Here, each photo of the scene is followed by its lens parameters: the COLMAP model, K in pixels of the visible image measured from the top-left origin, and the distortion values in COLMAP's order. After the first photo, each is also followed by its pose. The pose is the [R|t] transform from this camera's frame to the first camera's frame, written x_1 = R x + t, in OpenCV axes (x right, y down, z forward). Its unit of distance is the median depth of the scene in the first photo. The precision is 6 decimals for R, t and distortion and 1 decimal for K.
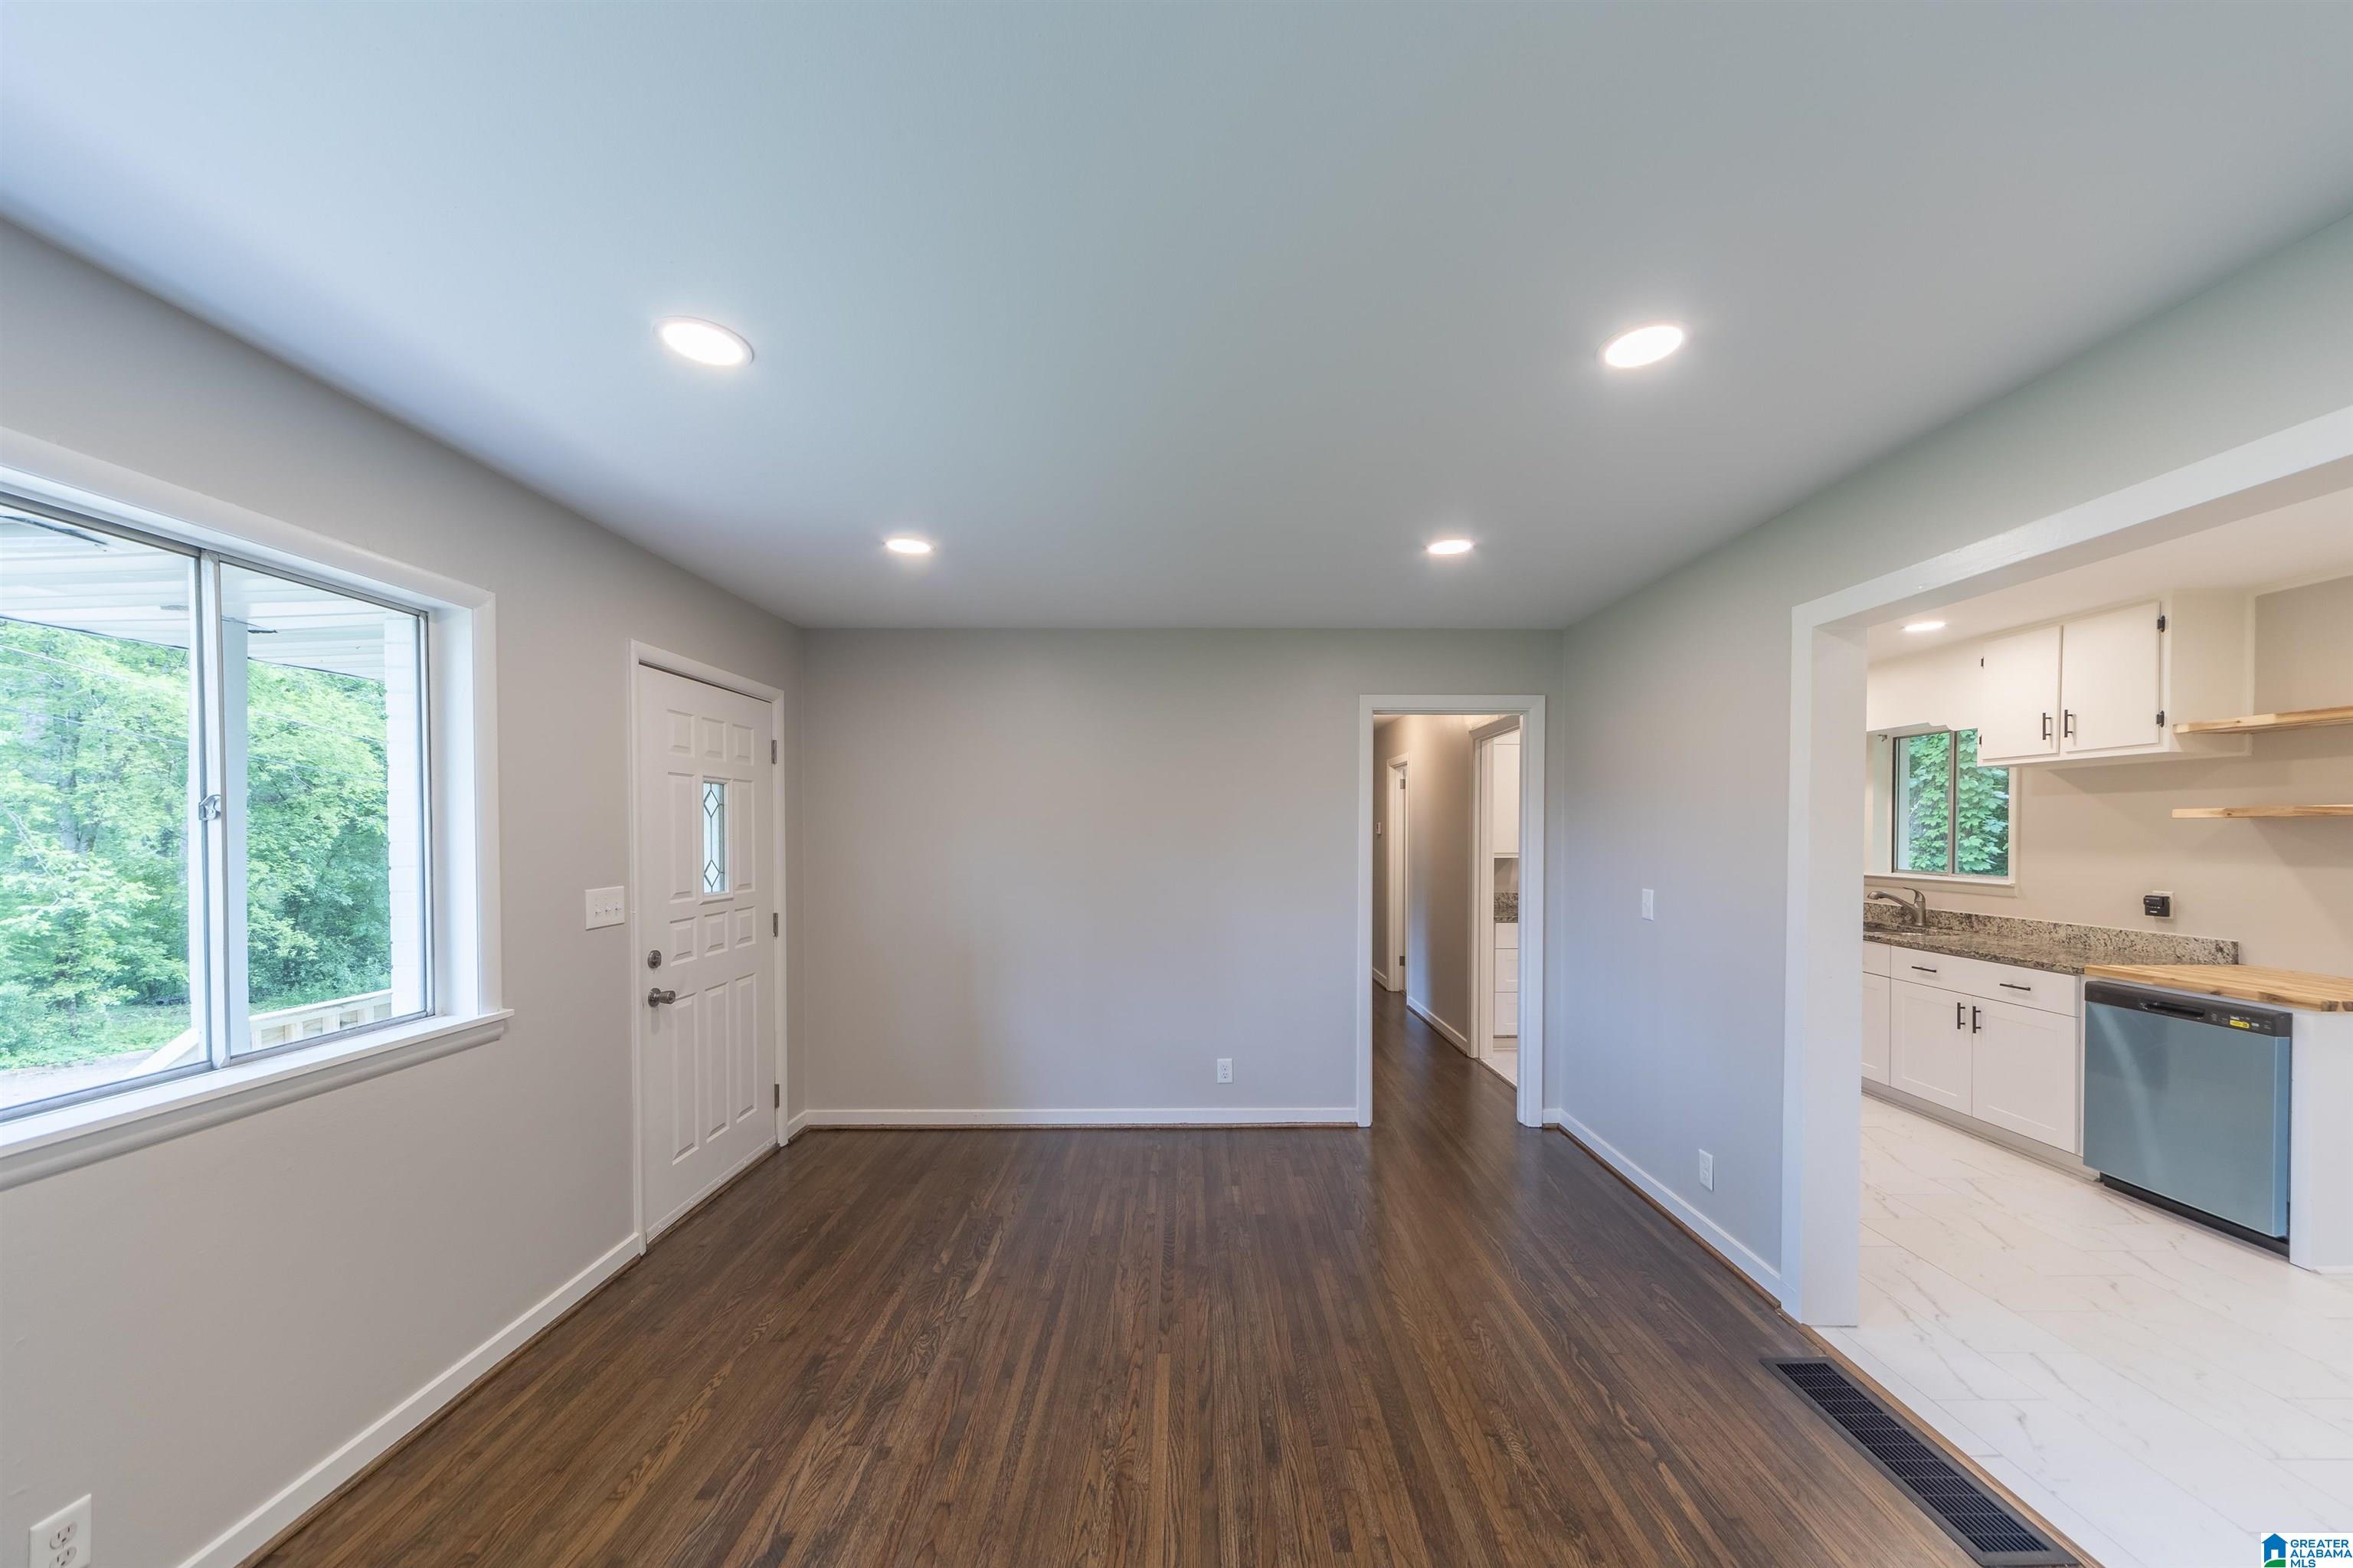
lens RADIAL K [[840.3, 0, 1201.9], [0, 840.3, 806.6], [0, 0, 1]] dist [0.002345, 0.000036]
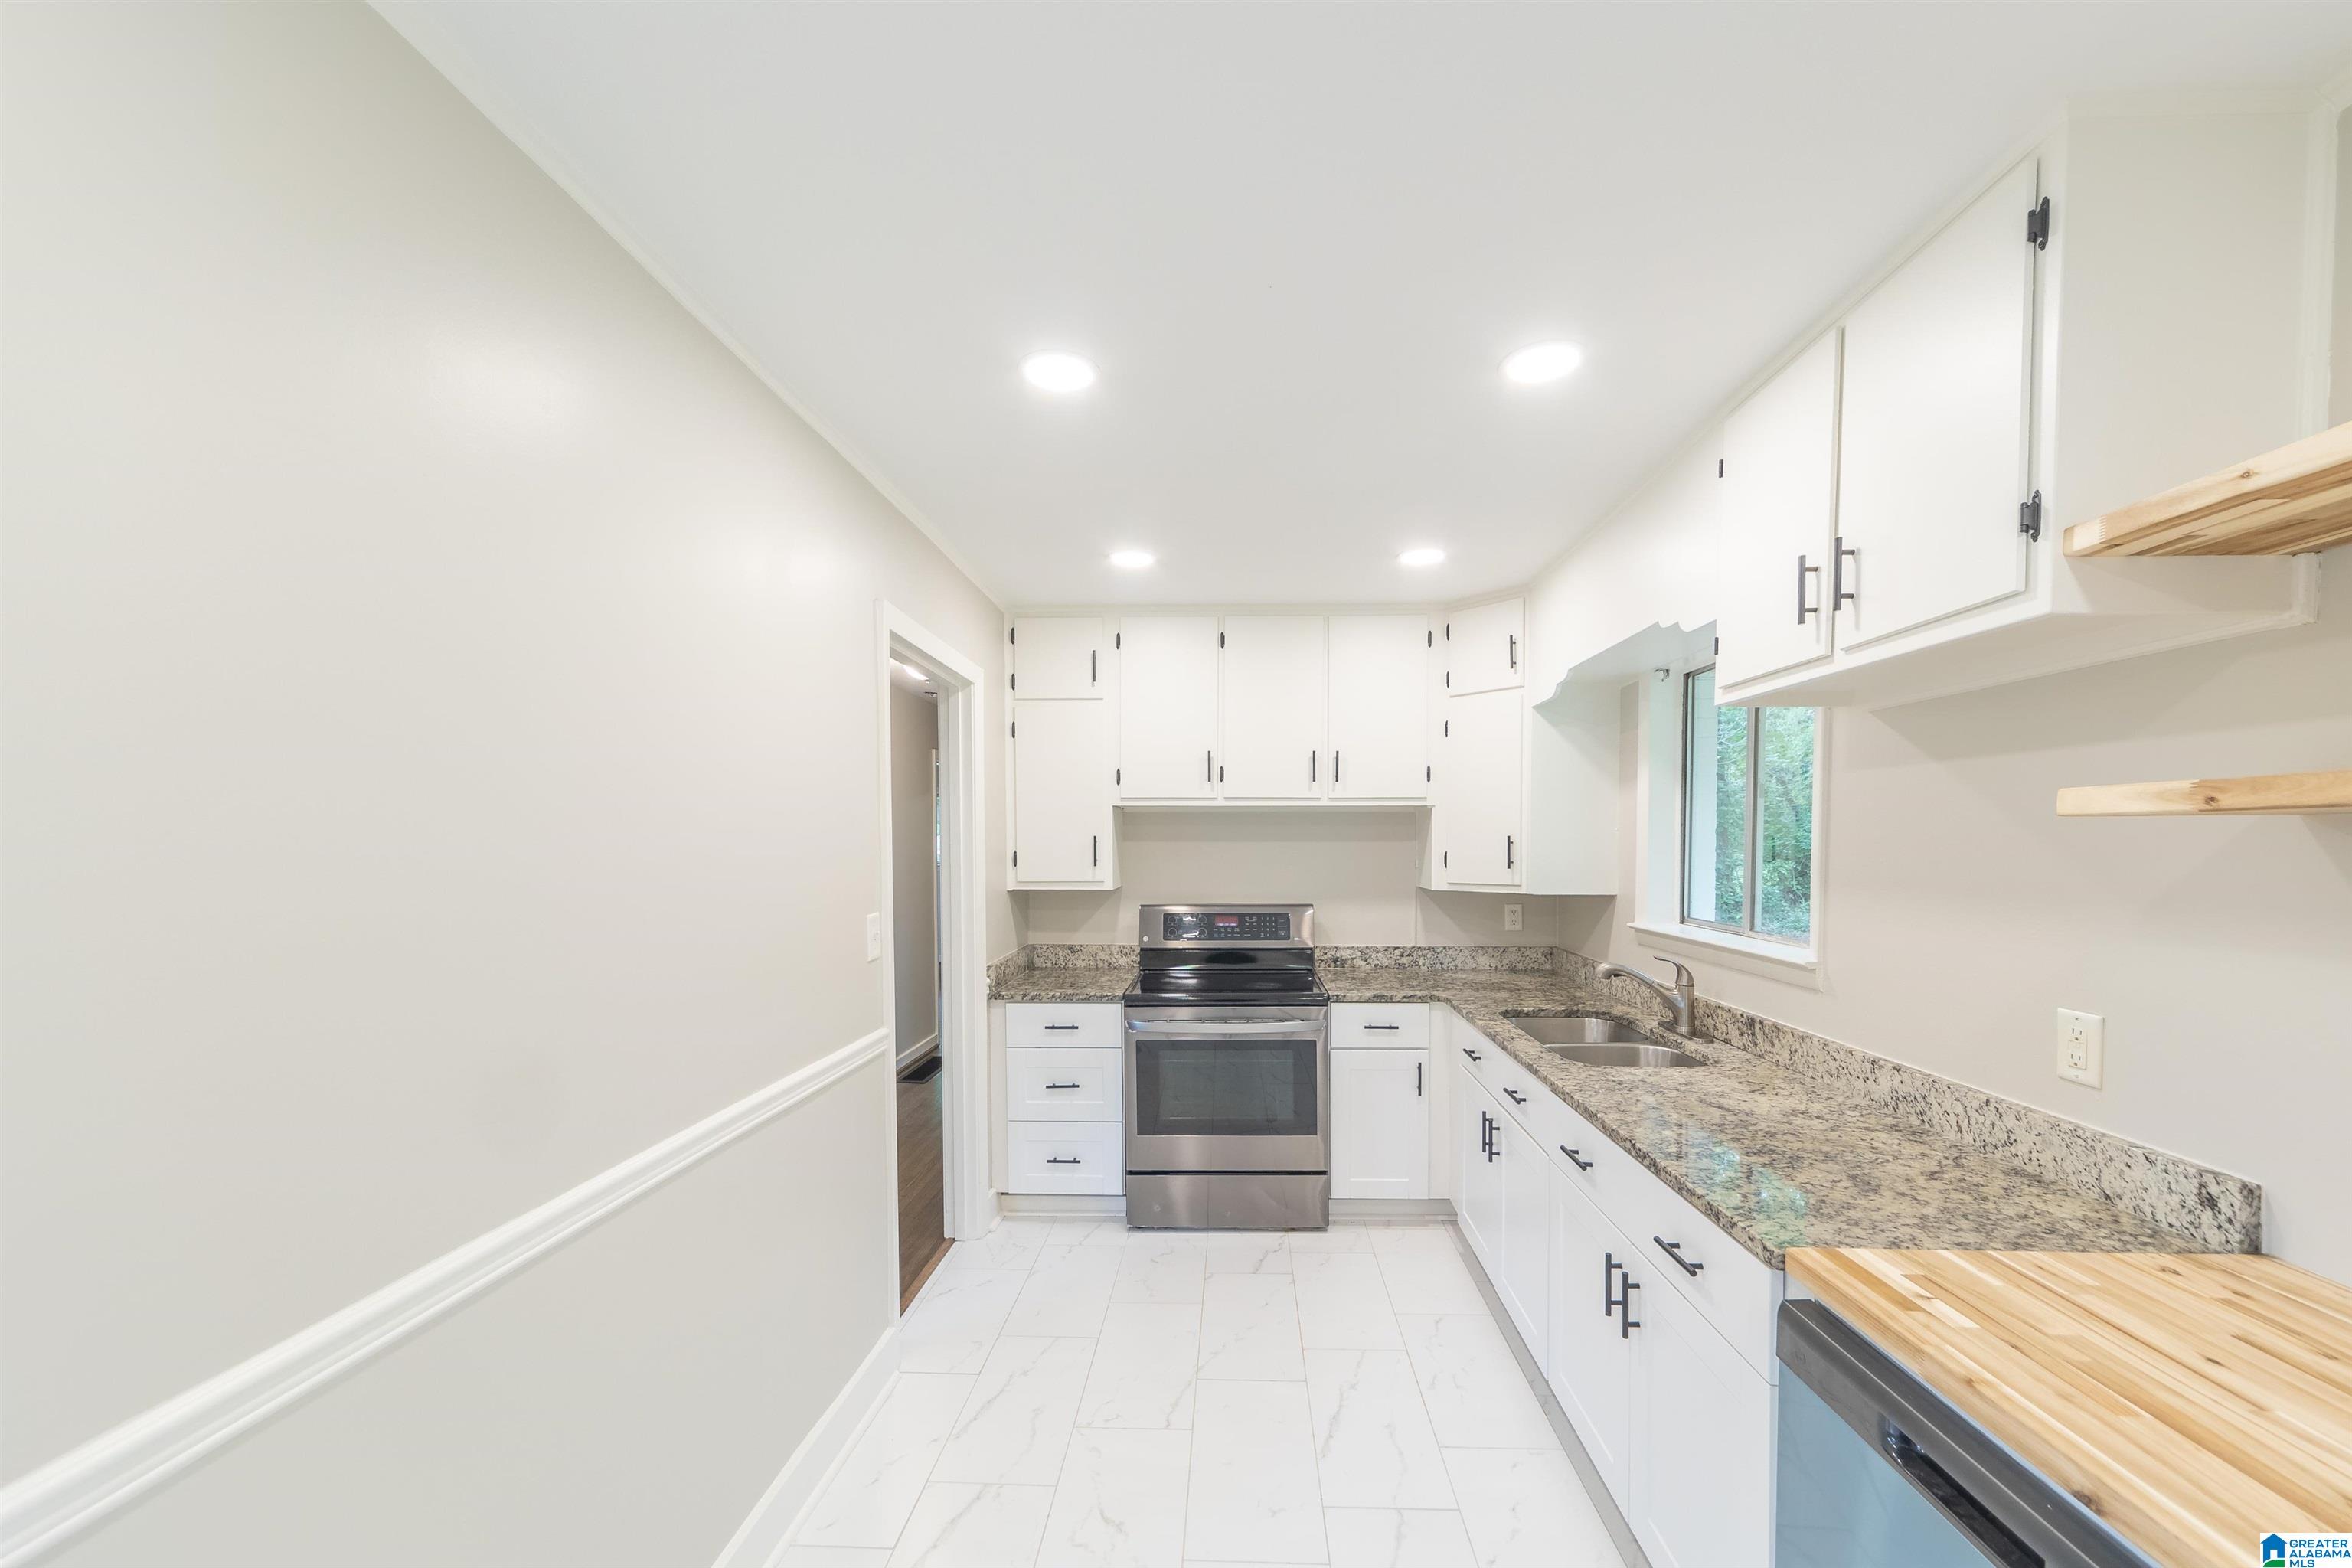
lens RADIAL K [[873.8, 0, 1229.3], [0, 873.8, 832.4], [0, 0, 1]] dist [0.001535, 0.000088]
pose [[0.999121, 0.001314, -0.041892, 0.939410], [-0.000476, 0.999800, 0.020001, 0.015070], [0.041910, -0.019964, 0.998922, 0.718995]]
